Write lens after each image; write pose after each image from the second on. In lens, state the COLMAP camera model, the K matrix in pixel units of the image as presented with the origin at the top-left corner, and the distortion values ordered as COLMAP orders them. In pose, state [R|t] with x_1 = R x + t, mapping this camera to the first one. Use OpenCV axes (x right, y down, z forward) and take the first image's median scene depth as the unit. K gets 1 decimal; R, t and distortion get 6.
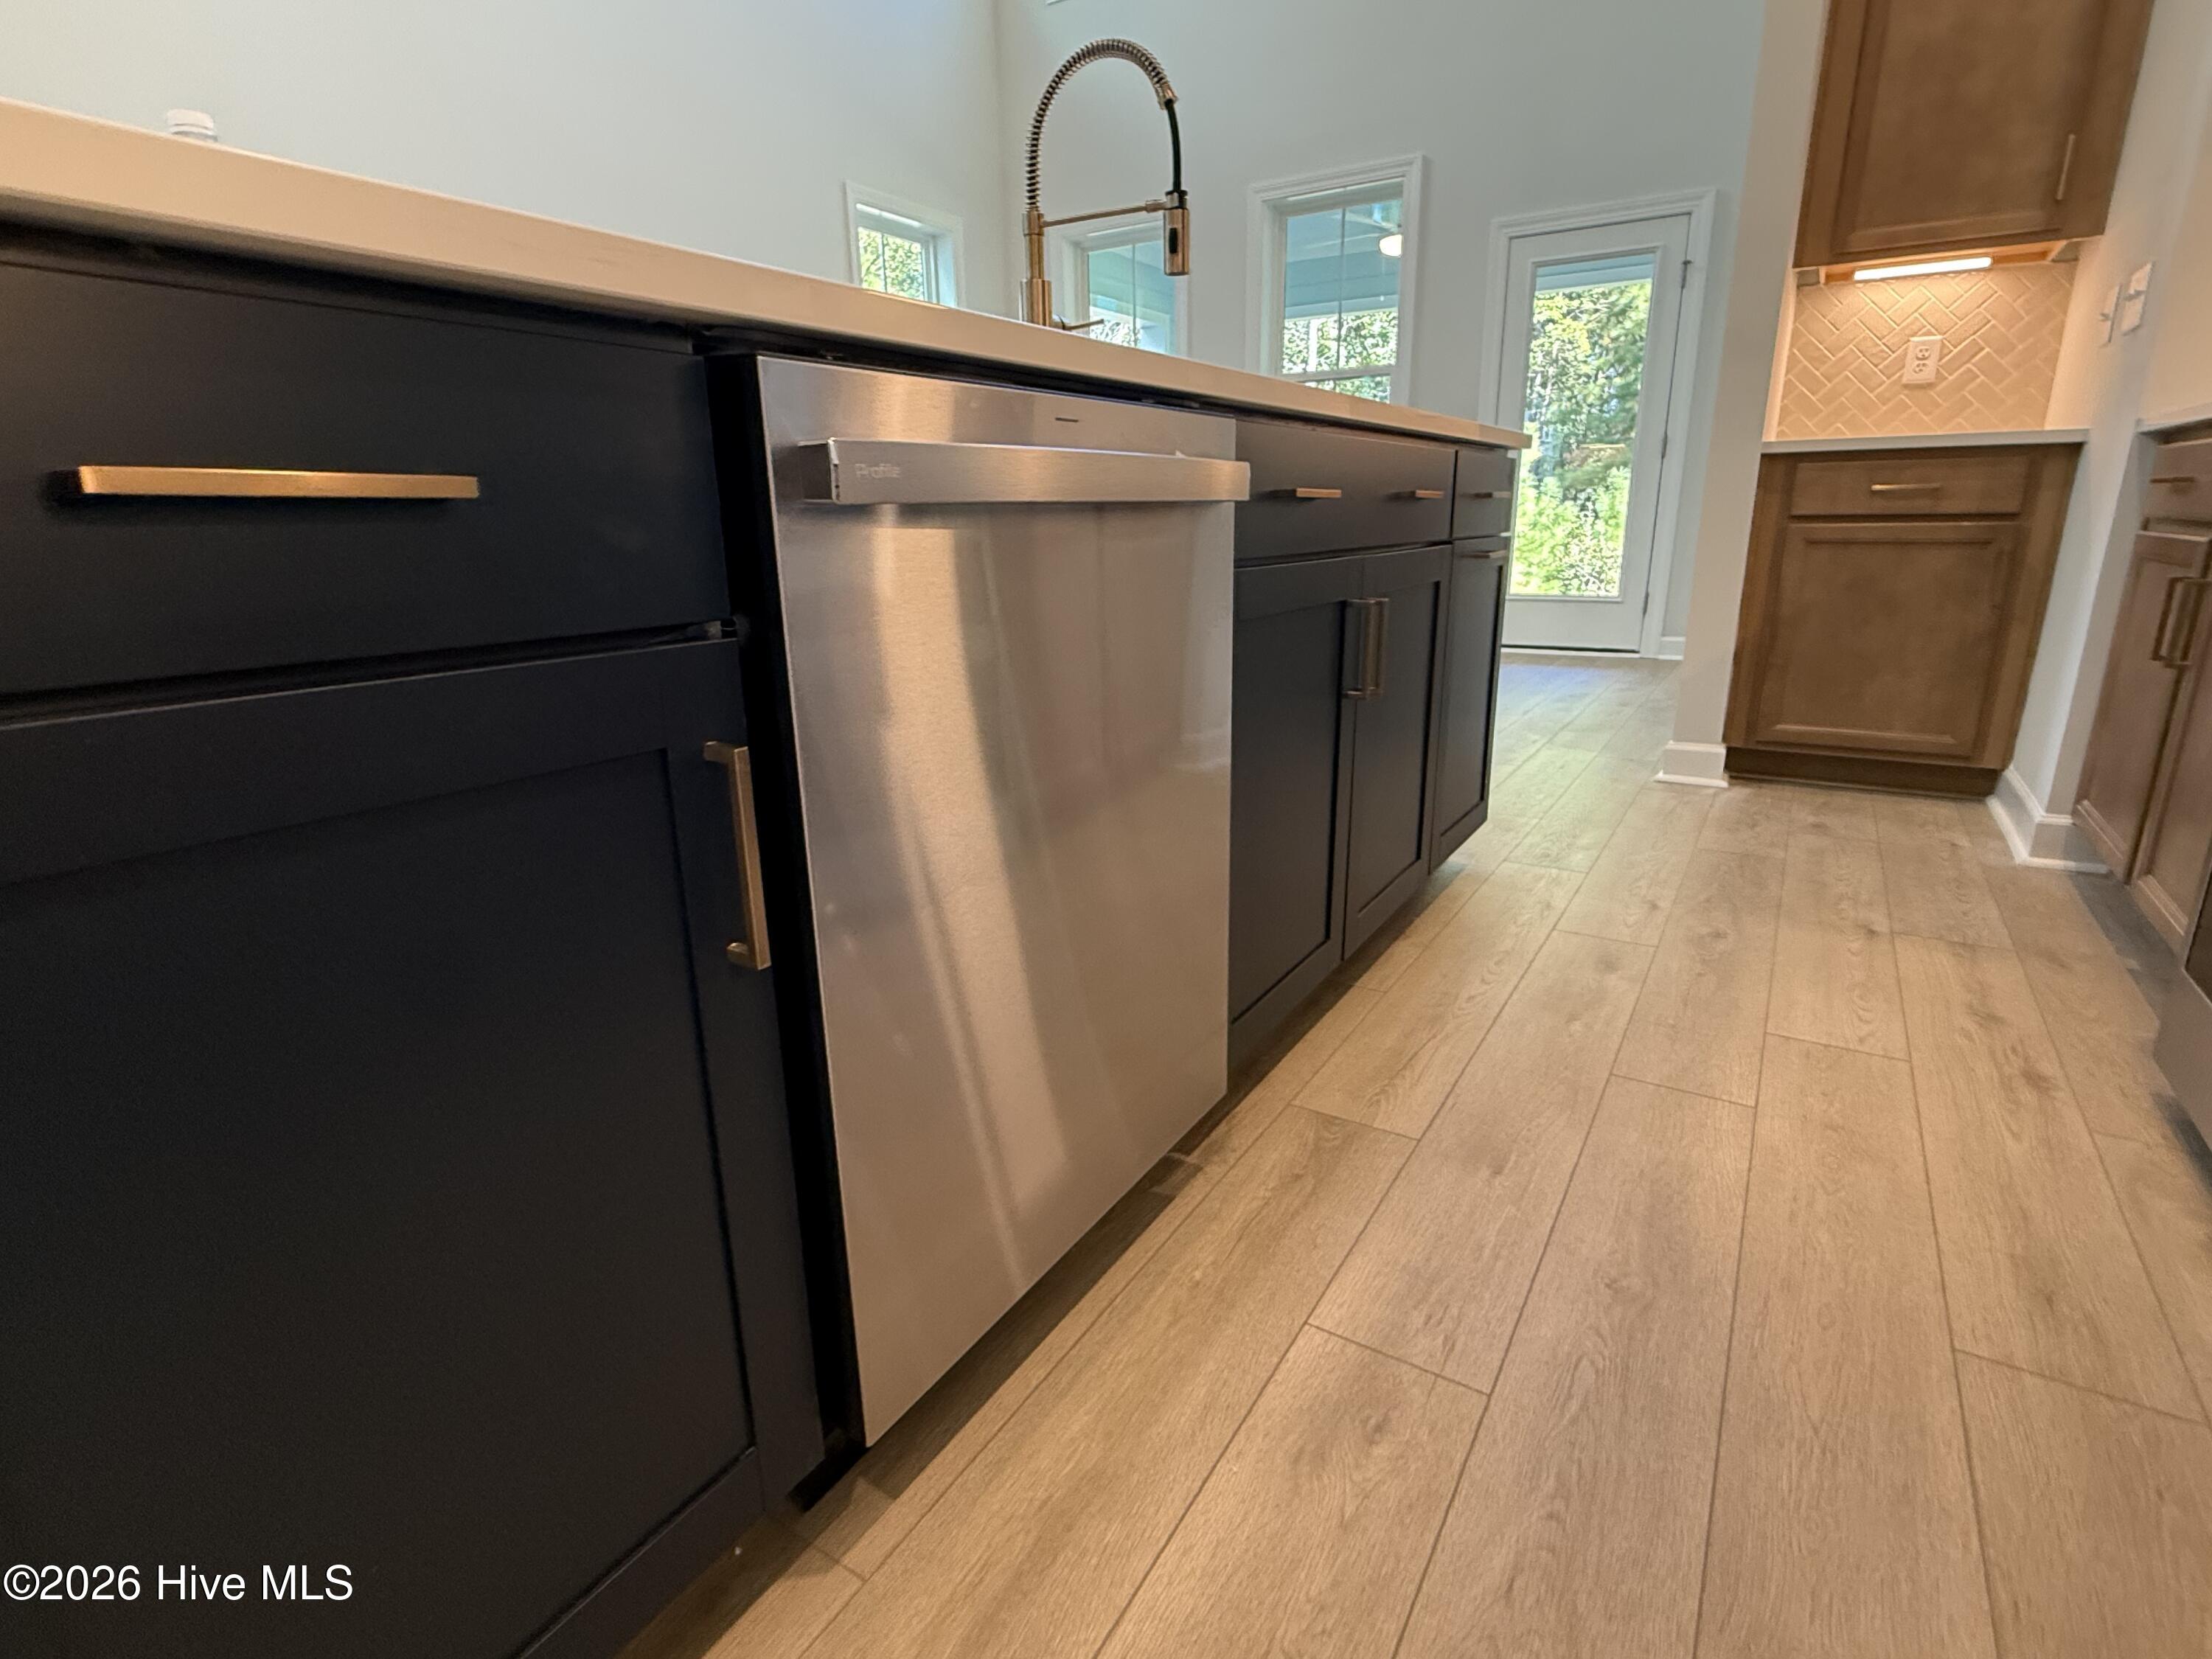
lens RADIAL K [[1098.4, 0, 1104.3], [0, 1098.4, 833.2], [0, 0, 1]] dist [-0.008392, 0.003263]
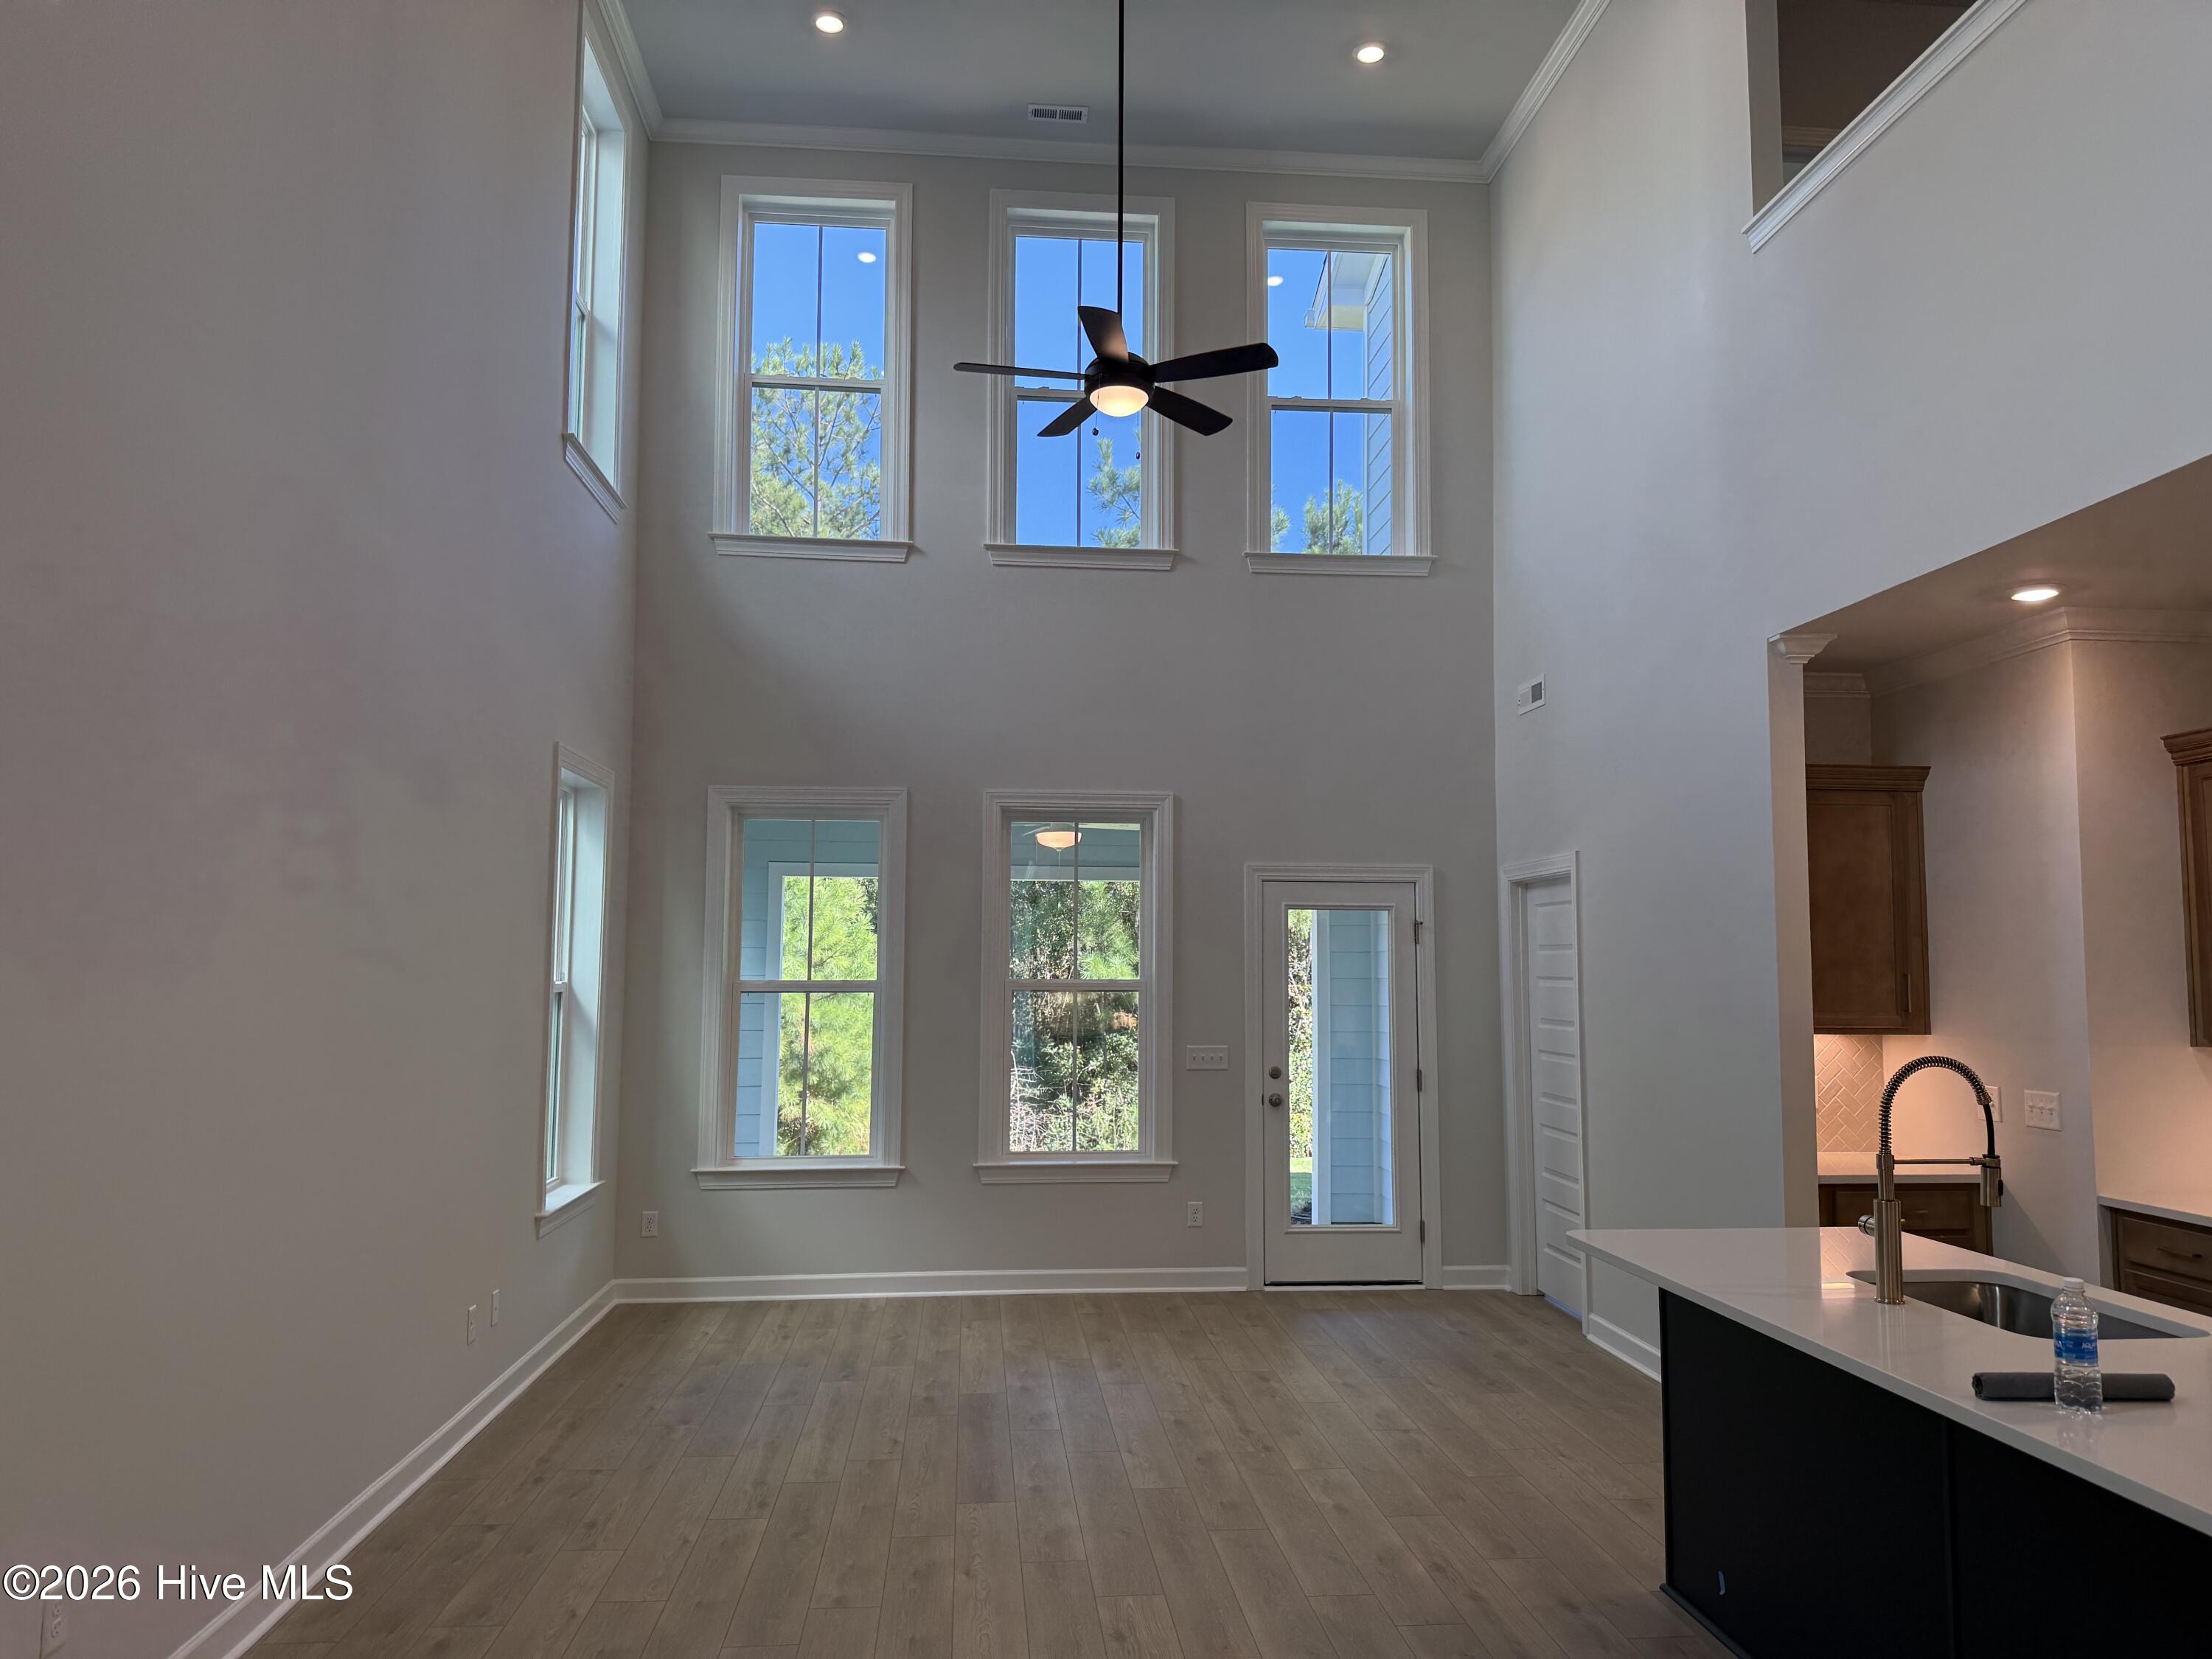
lens RADIAL K [[1584.9, 0, 1088.2], [0, 1584.9, 827.0], [0, 0, 1]] dist [0.065507, -0.070748]
pose [[0.793540, 0.076120, 0.603739, -1.335714], [0.150279, 0.936900, -0.315648, -0.290457], [-0.589670, 0.341208, 0.732028, -0.024397]]
